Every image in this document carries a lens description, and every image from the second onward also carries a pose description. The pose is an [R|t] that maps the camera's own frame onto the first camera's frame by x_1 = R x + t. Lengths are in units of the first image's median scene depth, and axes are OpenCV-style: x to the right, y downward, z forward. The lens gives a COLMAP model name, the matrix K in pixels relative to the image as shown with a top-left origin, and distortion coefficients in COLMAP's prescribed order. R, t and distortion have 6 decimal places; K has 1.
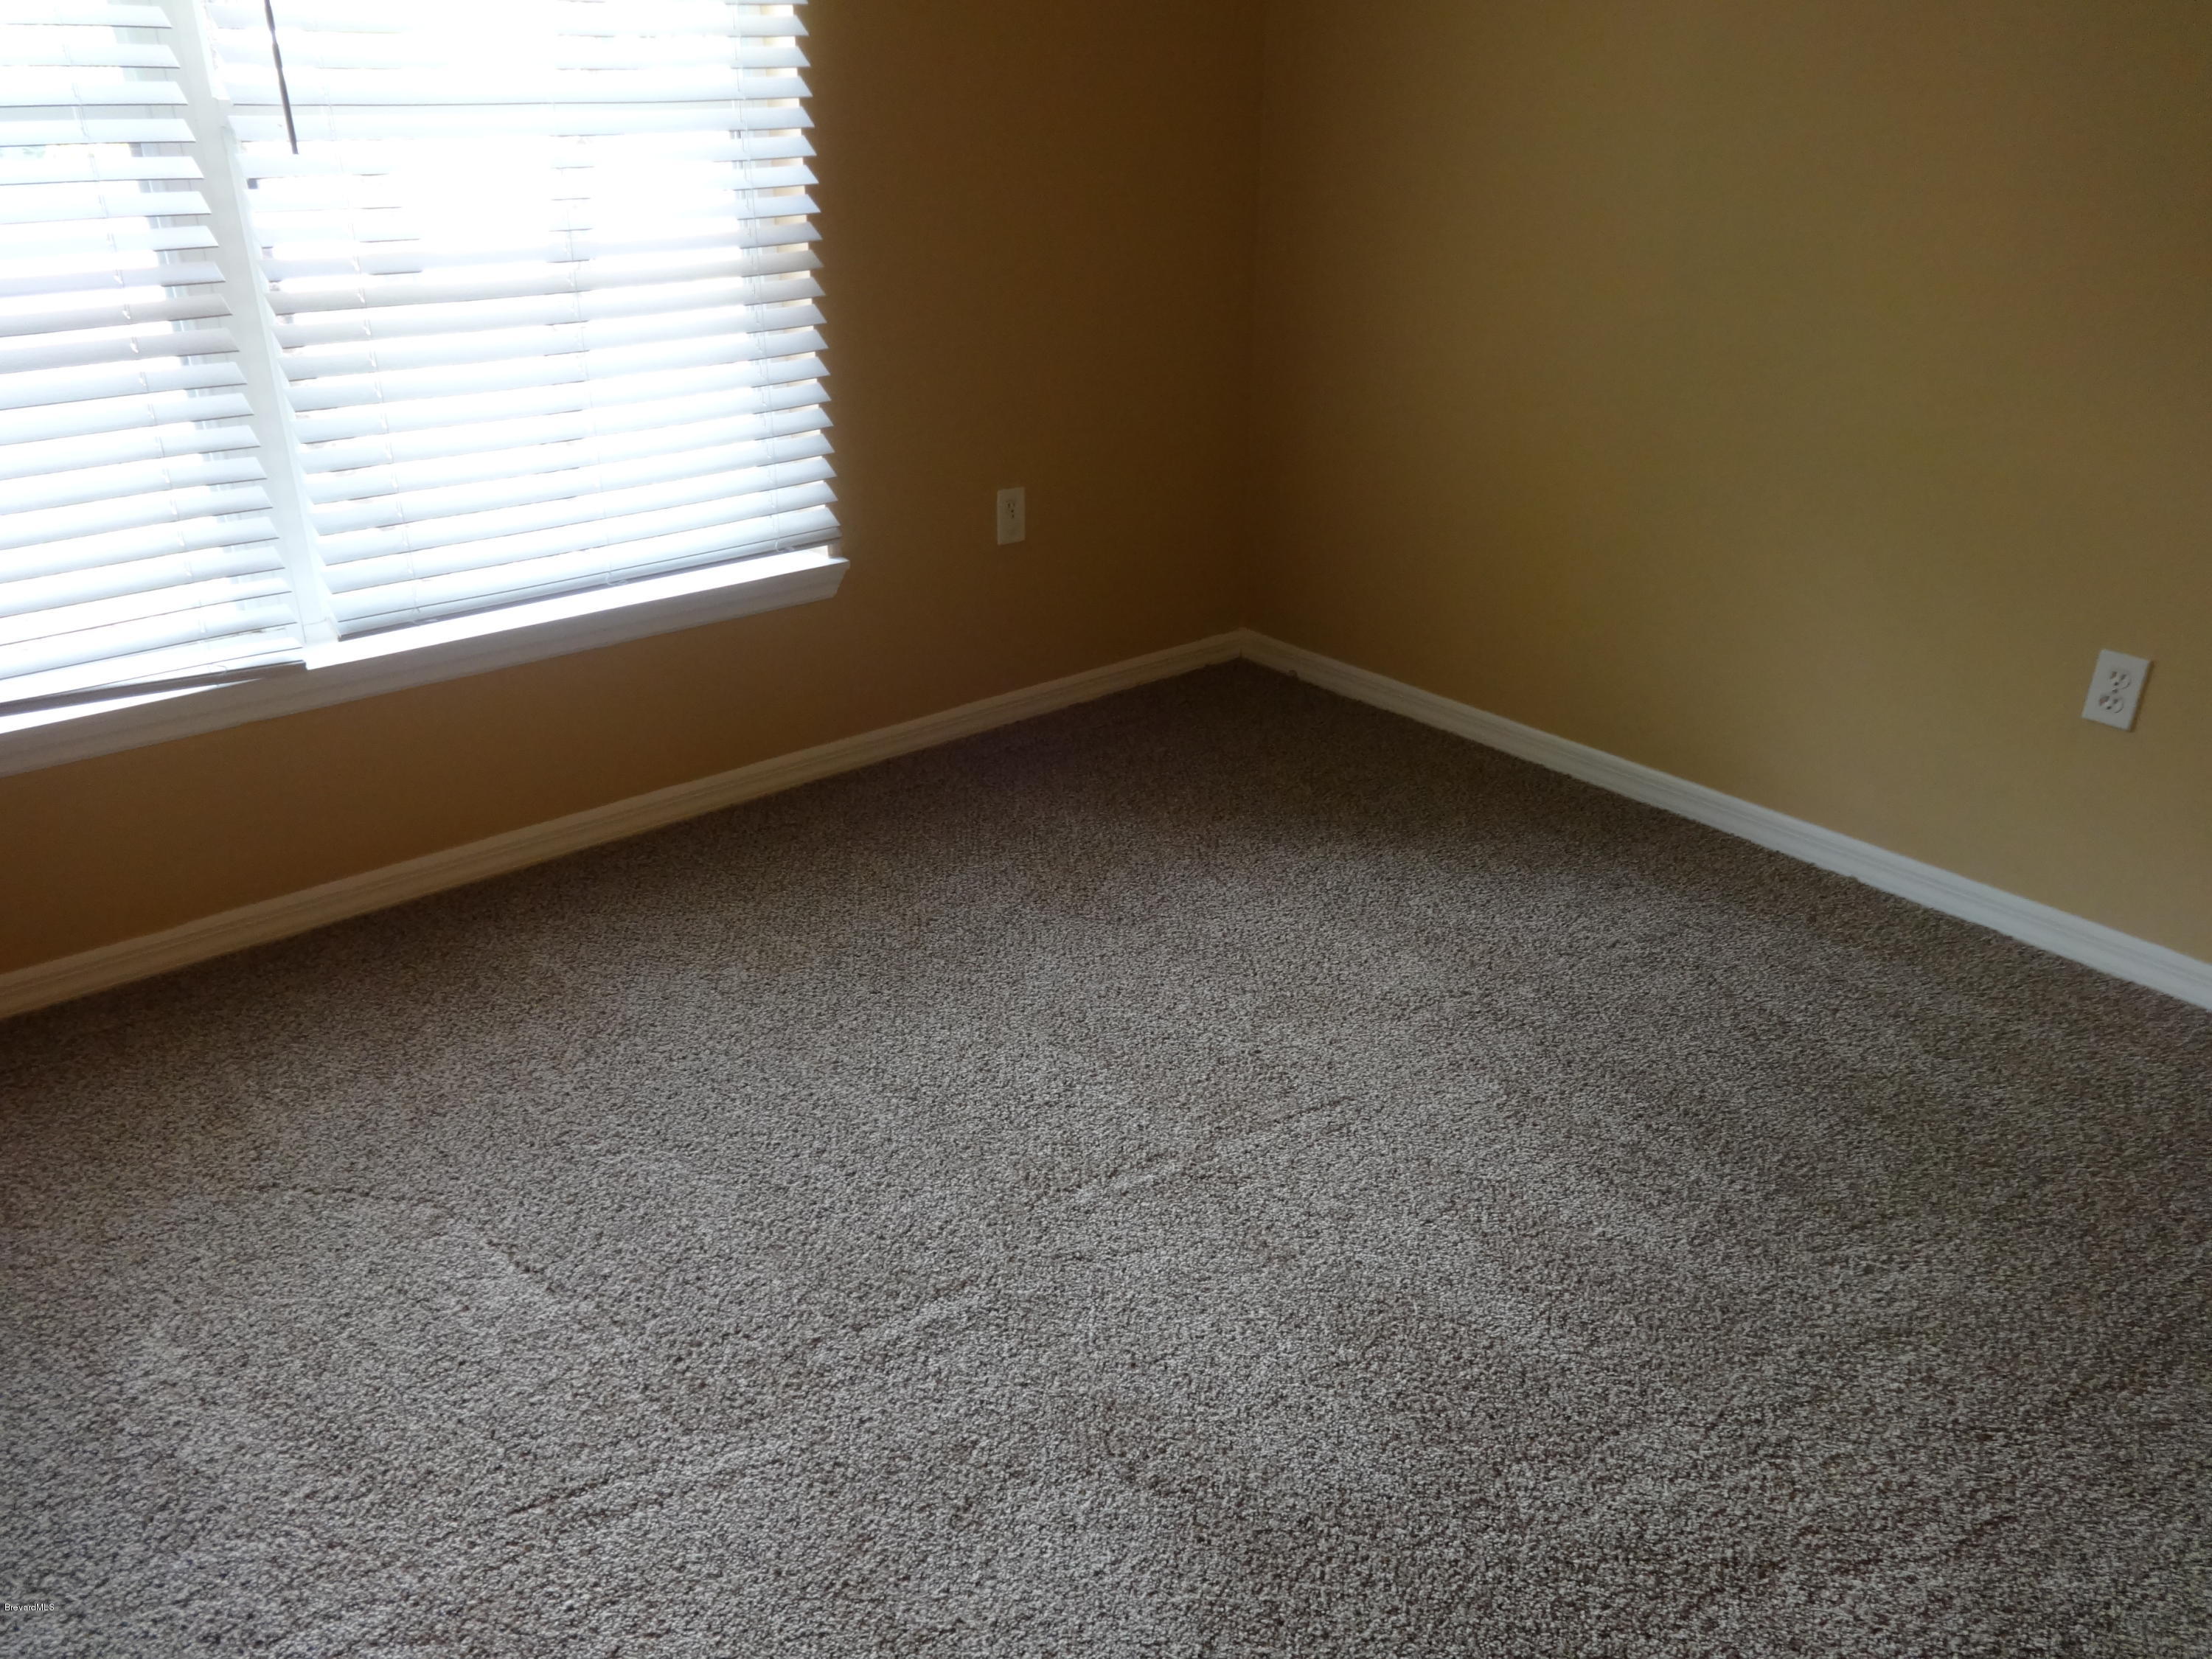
lens RADIAL K [[1690.2, 0, 1110.2], [0, 1690.2, 827.7], [0, 0, 1]] dist [0.009016, 0.011582]
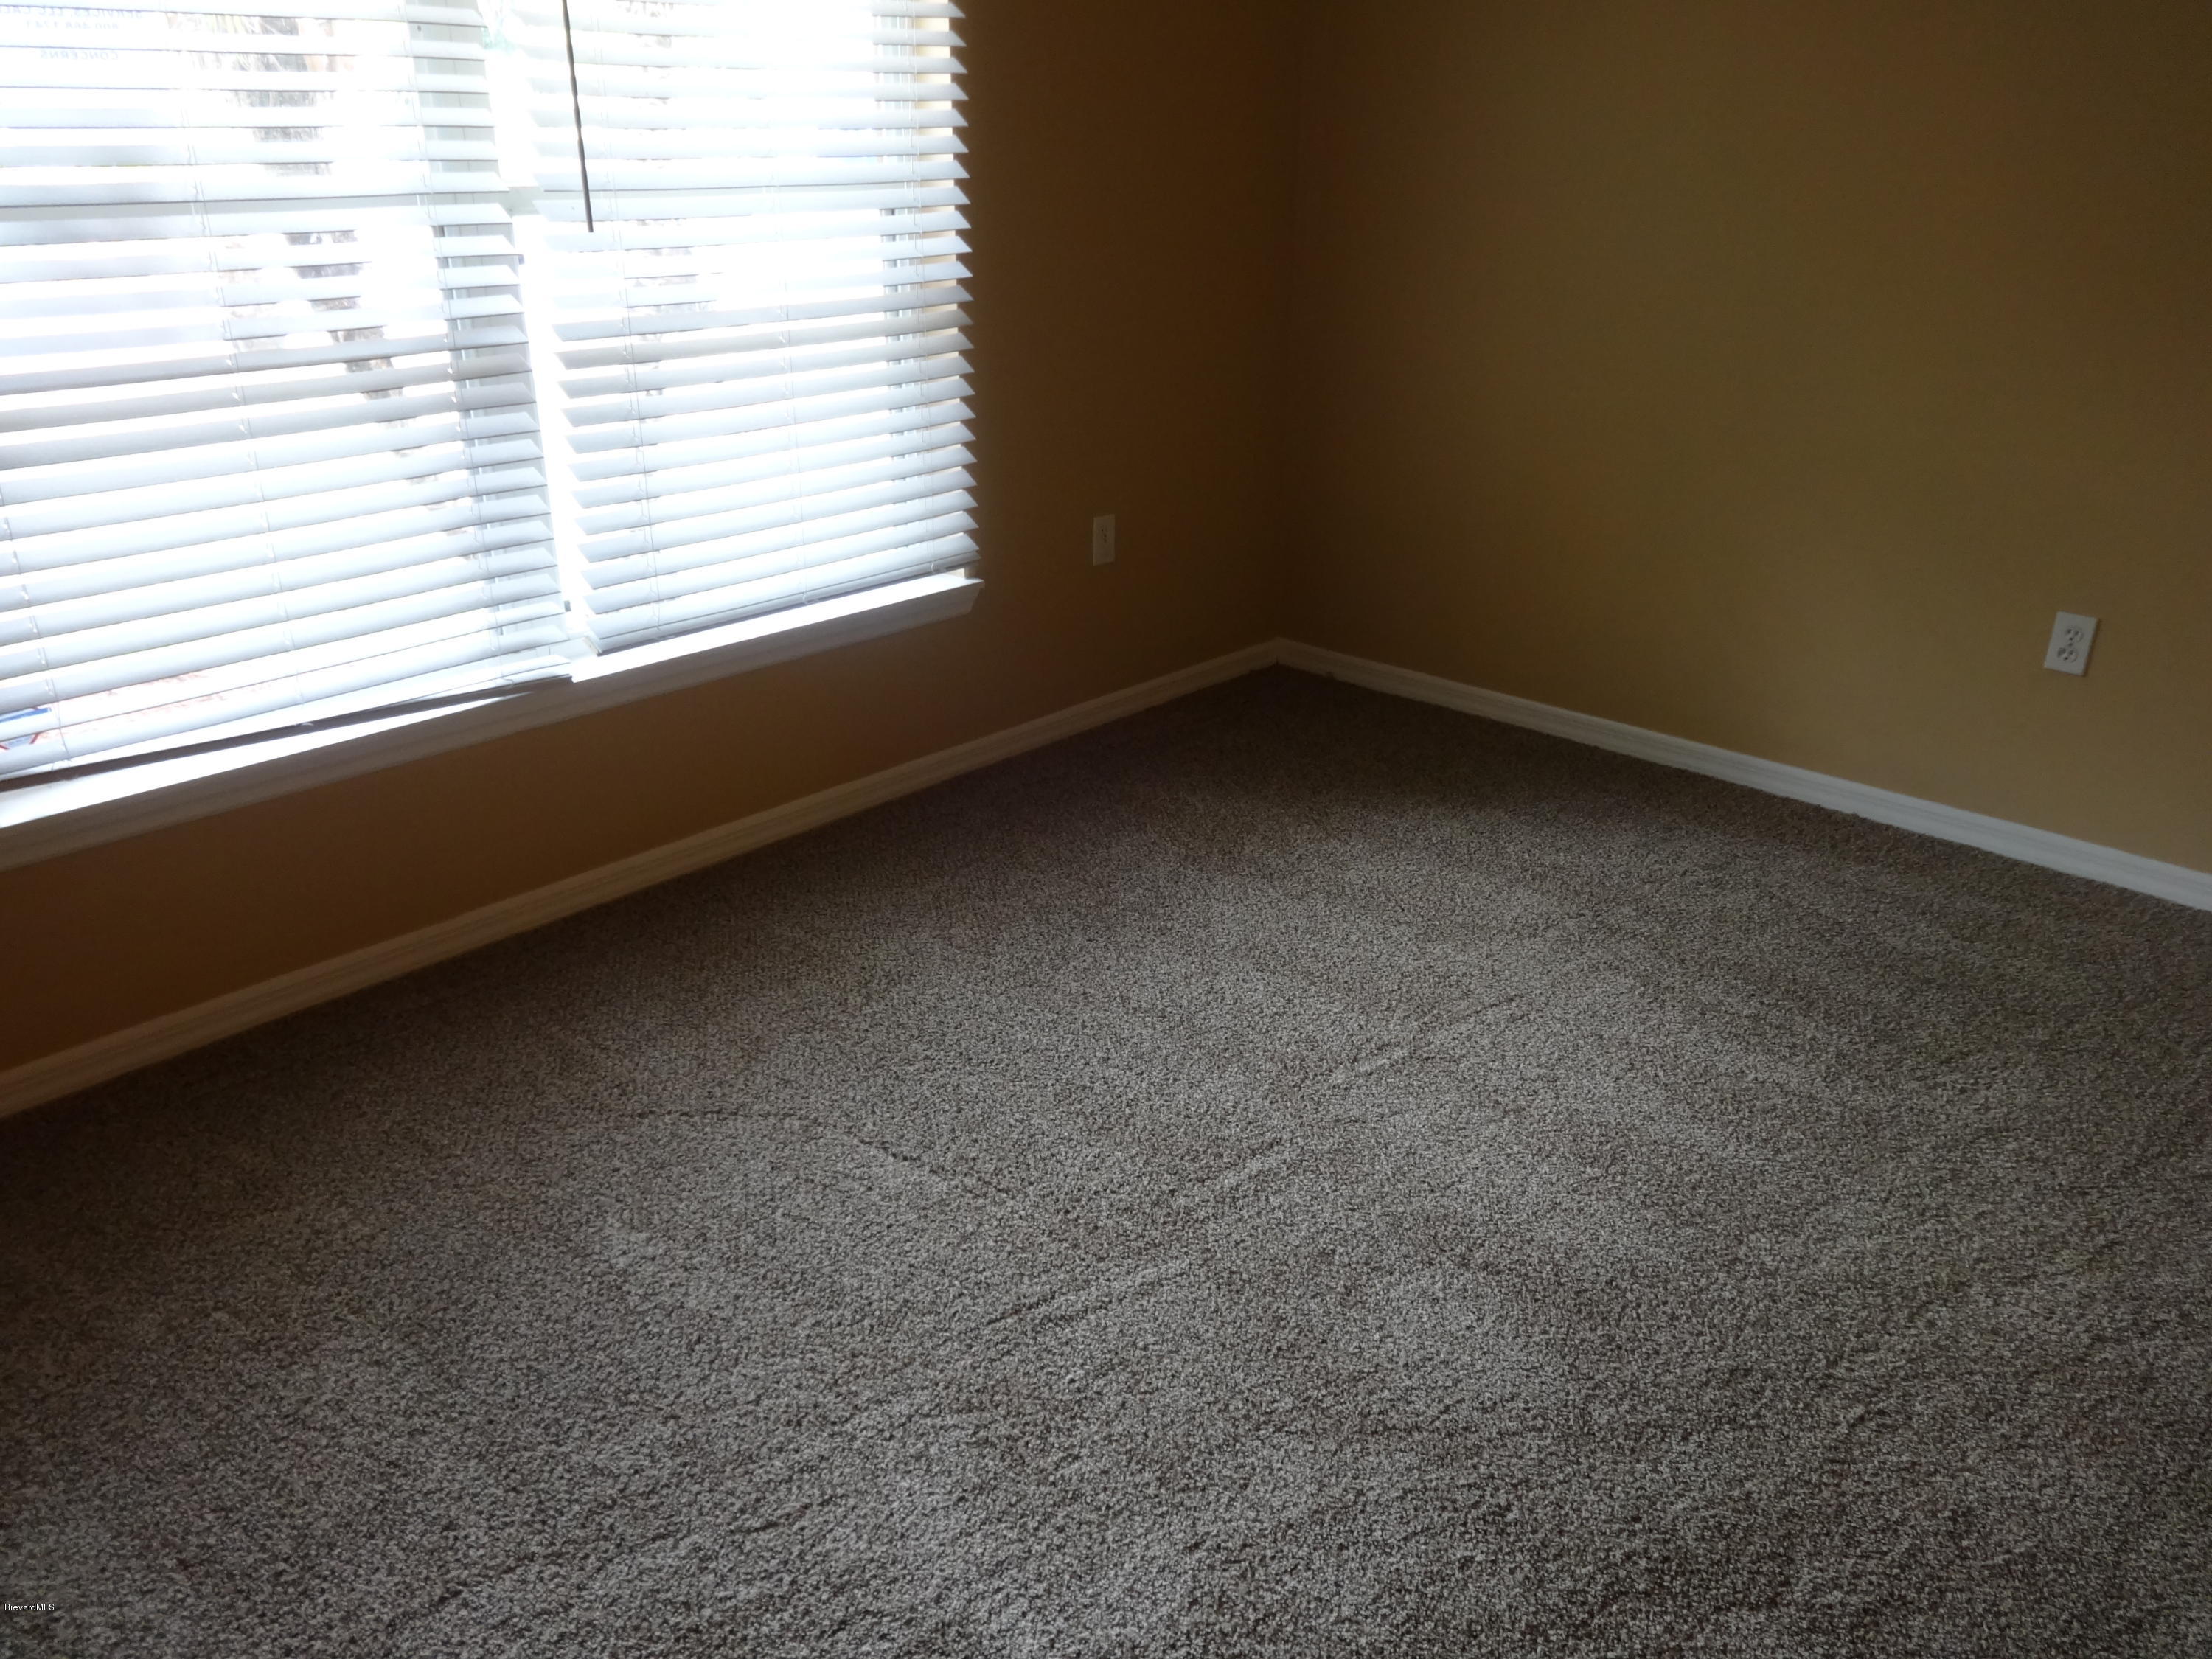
lens RADIAL K [[1690.2, 0, 1110.2], [0, 1690.2, 827.7], [0, 0, 1]] dist [0.009016, 0.011582]
pose [[0.993014, -0.045887, 0.108712, -0.283025], [0.049391, 0.998336, -0.029759, 0.063203], [-0.107166, 0.034920, 0.993628, -0.179639]]
